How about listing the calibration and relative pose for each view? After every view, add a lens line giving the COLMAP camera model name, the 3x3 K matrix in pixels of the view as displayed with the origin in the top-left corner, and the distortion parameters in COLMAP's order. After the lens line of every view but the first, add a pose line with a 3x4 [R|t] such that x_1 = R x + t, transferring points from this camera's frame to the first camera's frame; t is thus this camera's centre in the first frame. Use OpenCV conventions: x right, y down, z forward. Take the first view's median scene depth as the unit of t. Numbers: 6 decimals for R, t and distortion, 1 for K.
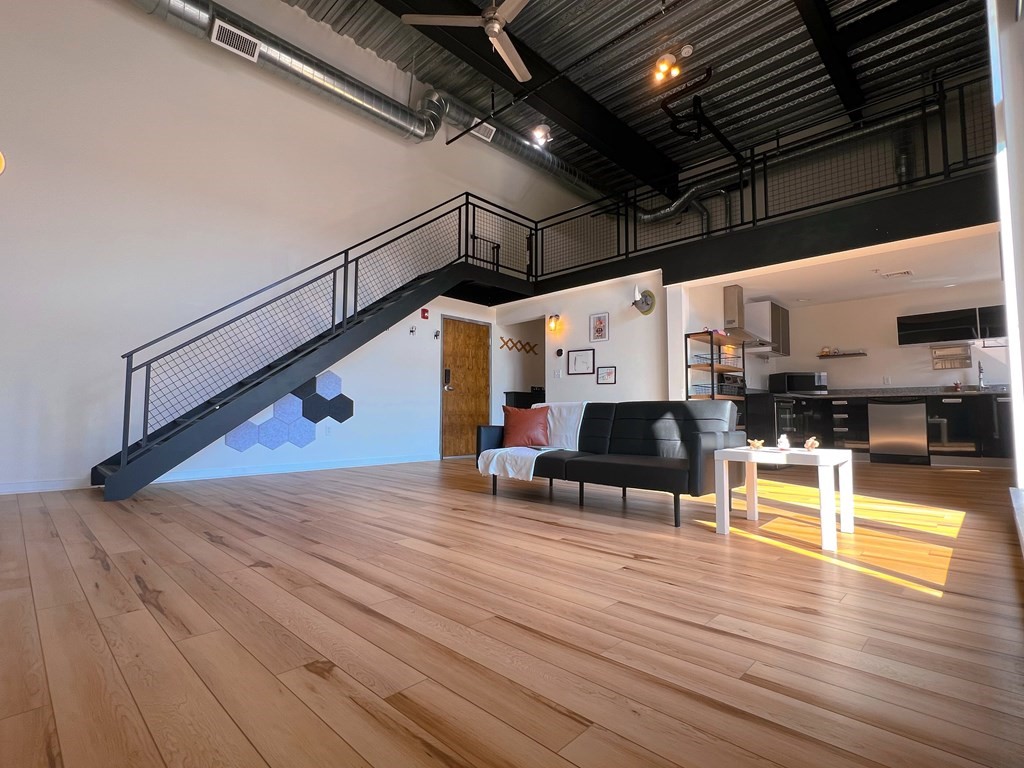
lens RADIAL K [[494.9, 0, 512.6], [0, 494.9, 382.9], [0, 0, 1]] dist [0.002113, 0.000637]
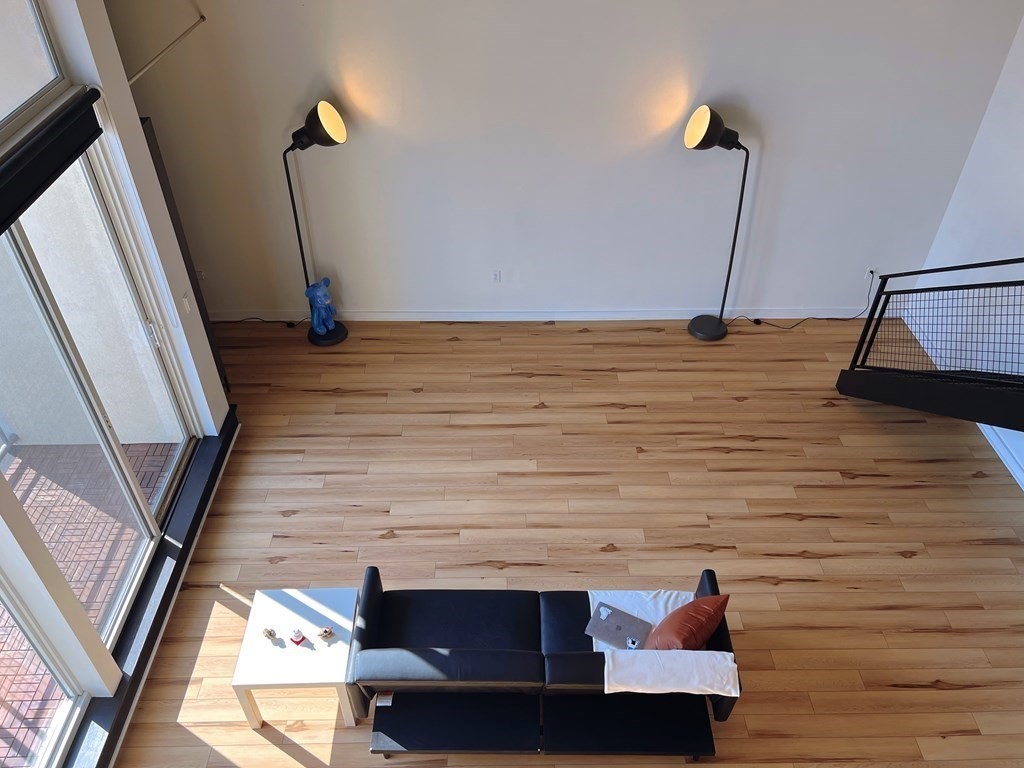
lens RADIAL K [[779.6, 0, 507.8], [0, 779.6, 387.2], [0, 0, 1]] dist [0.084409, 0.000787]
pose [[-0.715888, 0.445879, -0.537304, 0.365414], [0.044687, 0.797222, 0.602031, -0.472691], [0.696783, 0.406976, -0.590647, 0.838231]]
